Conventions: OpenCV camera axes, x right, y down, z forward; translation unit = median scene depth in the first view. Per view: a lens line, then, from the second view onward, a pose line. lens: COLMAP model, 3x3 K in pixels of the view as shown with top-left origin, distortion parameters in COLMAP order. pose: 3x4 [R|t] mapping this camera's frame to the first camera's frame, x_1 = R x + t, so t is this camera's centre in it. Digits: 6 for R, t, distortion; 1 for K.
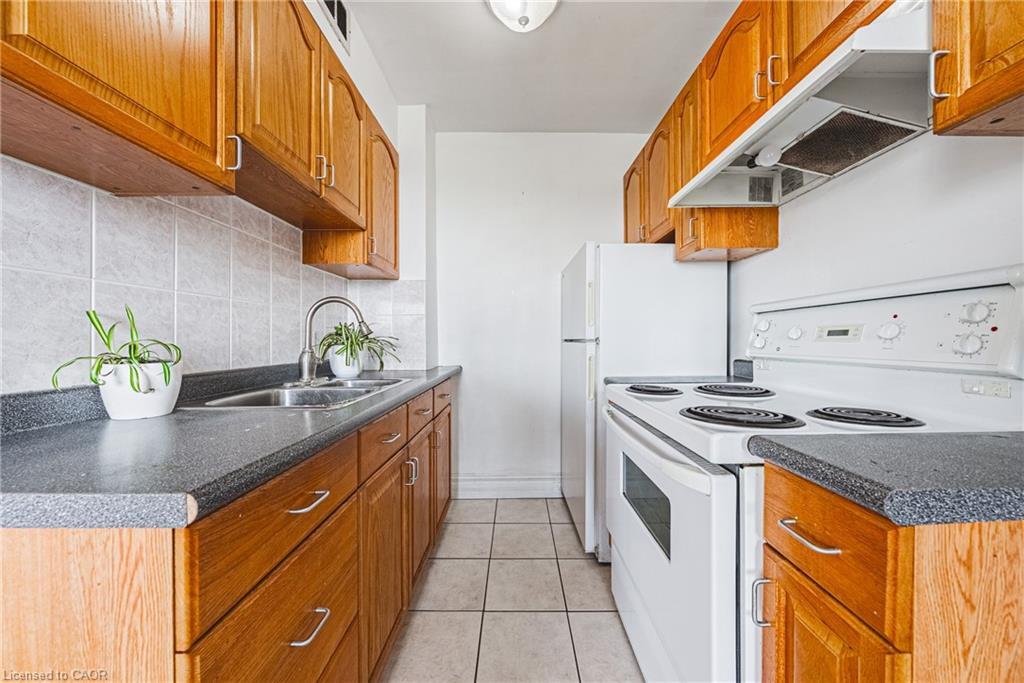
lens RADIAL K [[343.4, 0, 518.2], [0, 343.4, 339.4], [0, 0, 1]] dist [-0.002061, -0.000288]
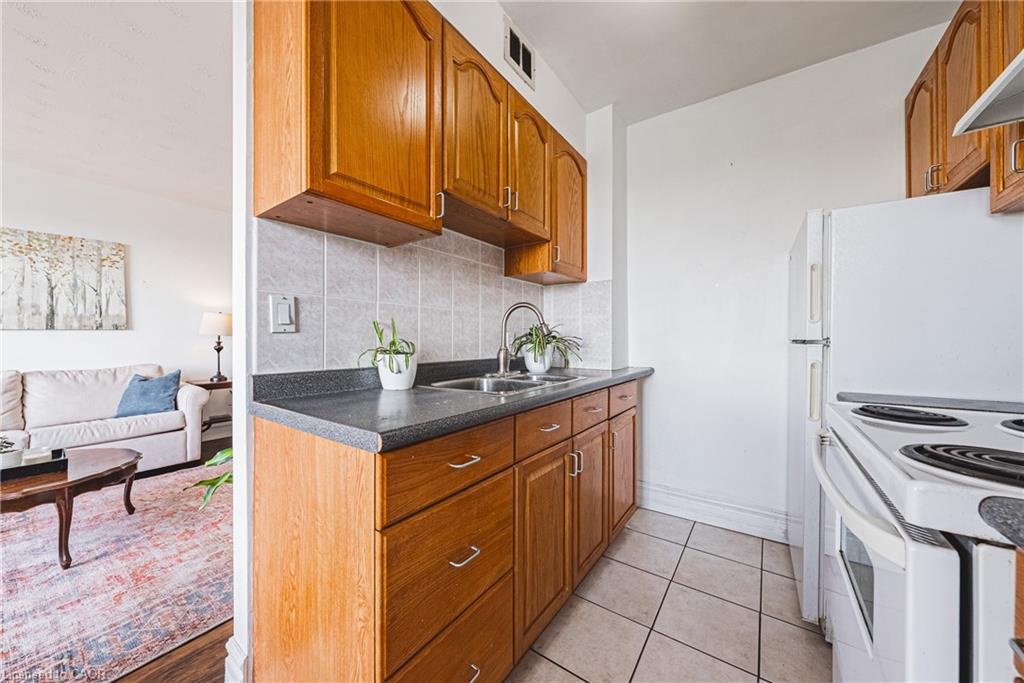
lens RADIAL K [[349.6, 0, 512.3], [0, 349.6, 339.3], [0, 0, 1]] dist [0.000878, -0.001875]
pose [[0.825997, 0.002911, -0.563667, 0.134148], [-0.002795, 0.999996, 0.001068, -0.000813], [0.563668, 0.000693, 0.826001, -0.005243]]
